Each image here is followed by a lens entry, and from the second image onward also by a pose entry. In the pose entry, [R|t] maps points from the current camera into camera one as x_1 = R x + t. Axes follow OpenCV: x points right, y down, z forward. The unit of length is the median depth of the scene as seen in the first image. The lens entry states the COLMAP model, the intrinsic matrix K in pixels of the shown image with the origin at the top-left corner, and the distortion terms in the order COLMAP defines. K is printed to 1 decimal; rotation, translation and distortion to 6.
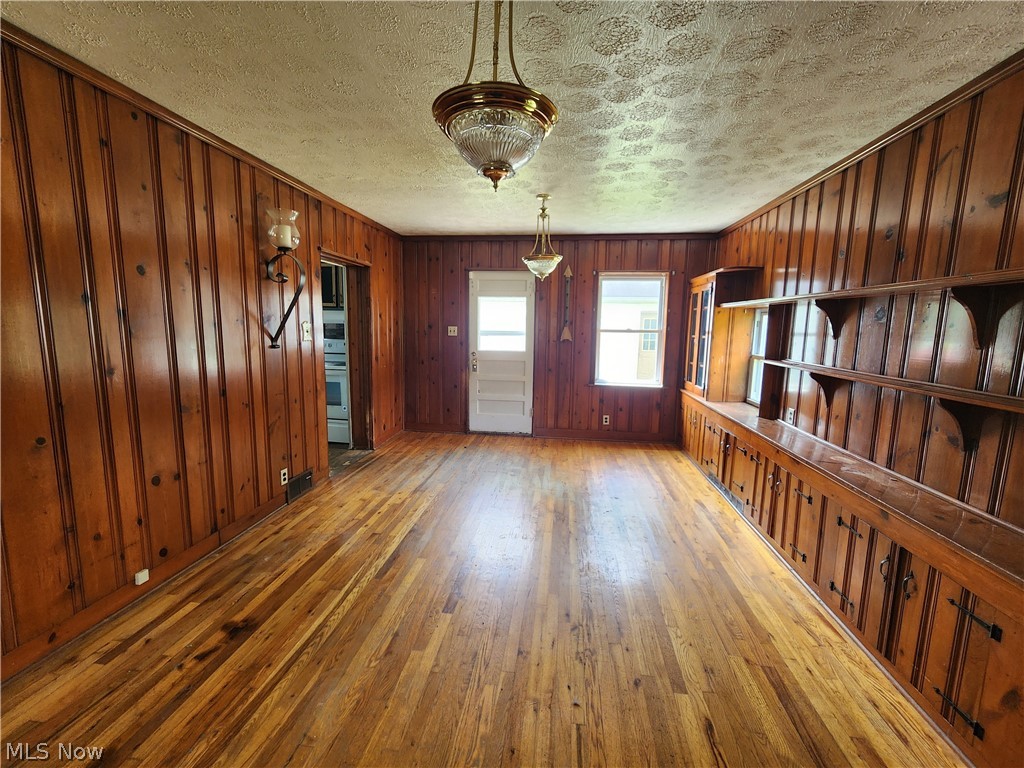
lens RADIAL K [[420.3, 0, 511.7], [0, 420.3, 380.9], [0, 0, 1]] dist [0.000969, -0.000375]
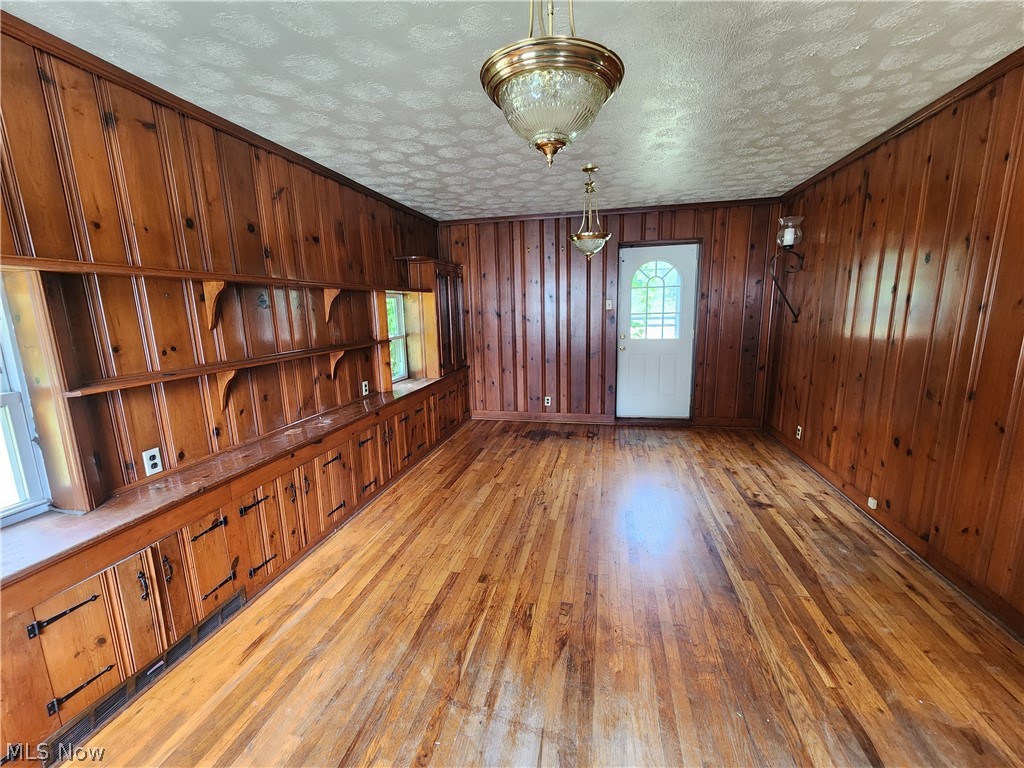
lens RADIAL K [[420.3, 0, 512.5], [0, 420.3, 382.8], [0, 0, 1]] dist [0.000969, -0.000375]
pose [[-0.995931, -0.012503, 0.089247, 0.115342], [0.016059, 0.949854, 0.312280, -0.303509], [-0.088677, 0.312442, -0.945789, 2.153052]]
